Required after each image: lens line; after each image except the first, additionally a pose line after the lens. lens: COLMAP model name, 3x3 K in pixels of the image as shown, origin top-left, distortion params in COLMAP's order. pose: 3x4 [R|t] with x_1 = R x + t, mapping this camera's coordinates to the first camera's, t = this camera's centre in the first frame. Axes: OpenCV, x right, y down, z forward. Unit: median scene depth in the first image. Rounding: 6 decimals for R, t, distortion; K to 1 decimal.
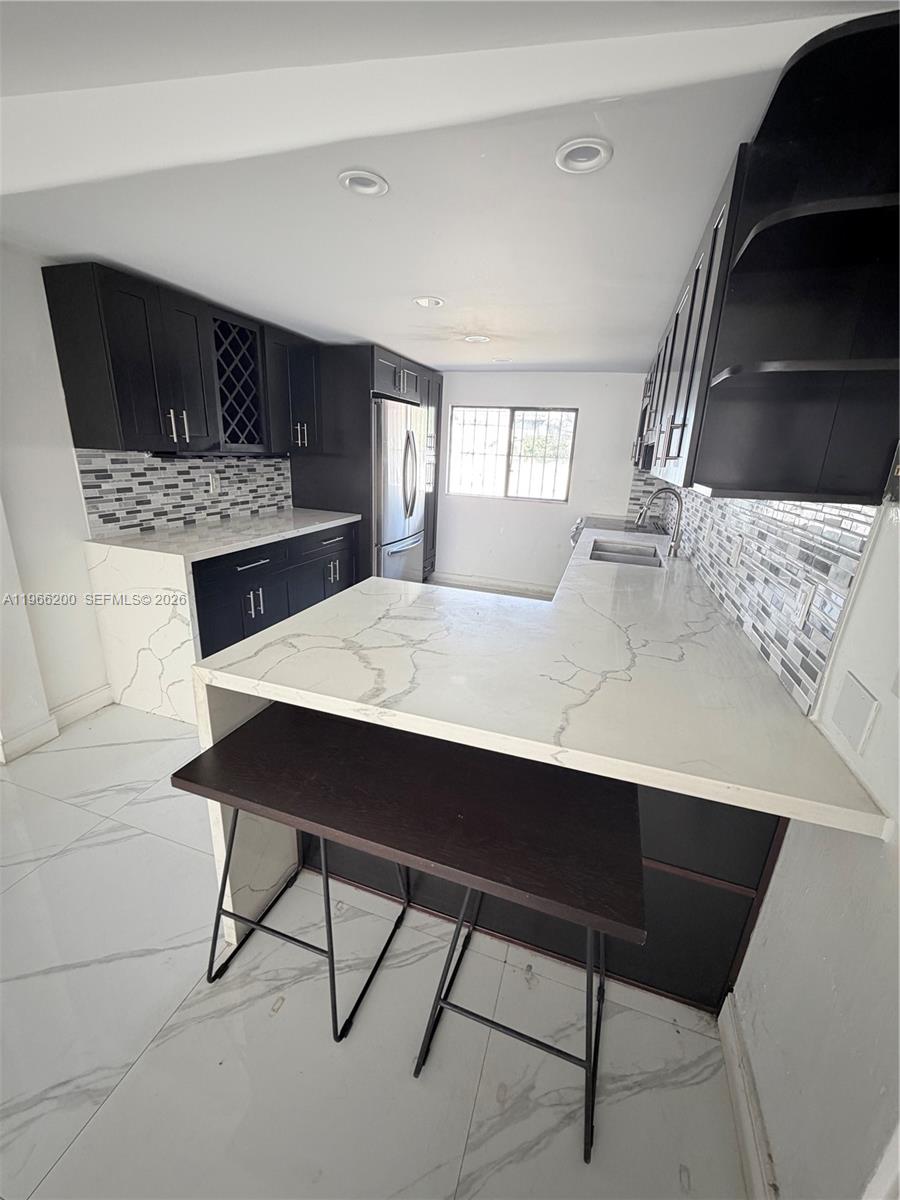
lens RADIAL K [[478.8, 0, 450.0], [0, 478.8, 600.0], [0, 0, 1]] dist [-0.001748, 0.000029]
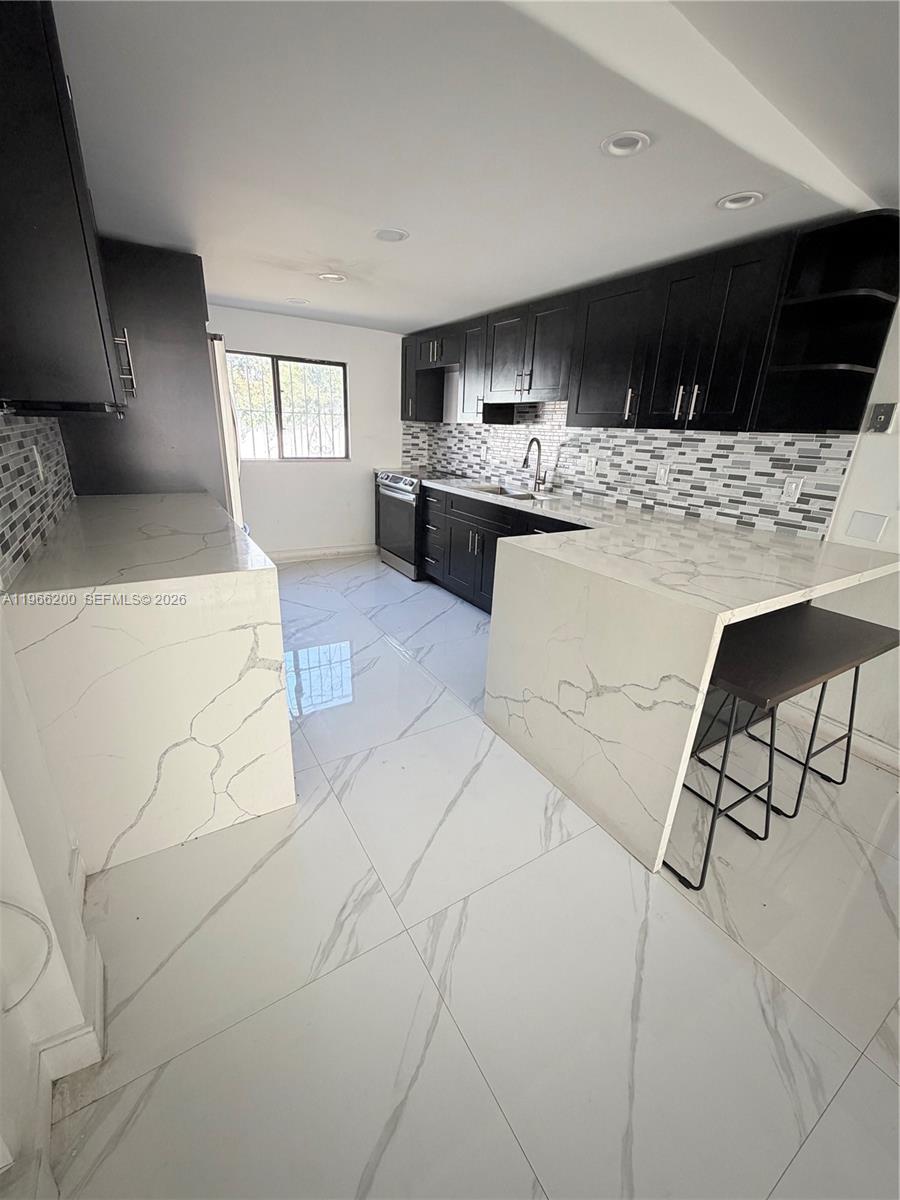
lens RADIAL K [[478.8, 0, 450.0], [0, 478.8, 600.0], [0, 0, 1]] dist [-0.001748, 0.000029]
pose [[0.643065, -0.280528, 0.712581, -0.444605], [0.220755, 0.958897, 0.178278, -0.057085], [-0.733304, 0.042661, 0.678561, 0.187842]]
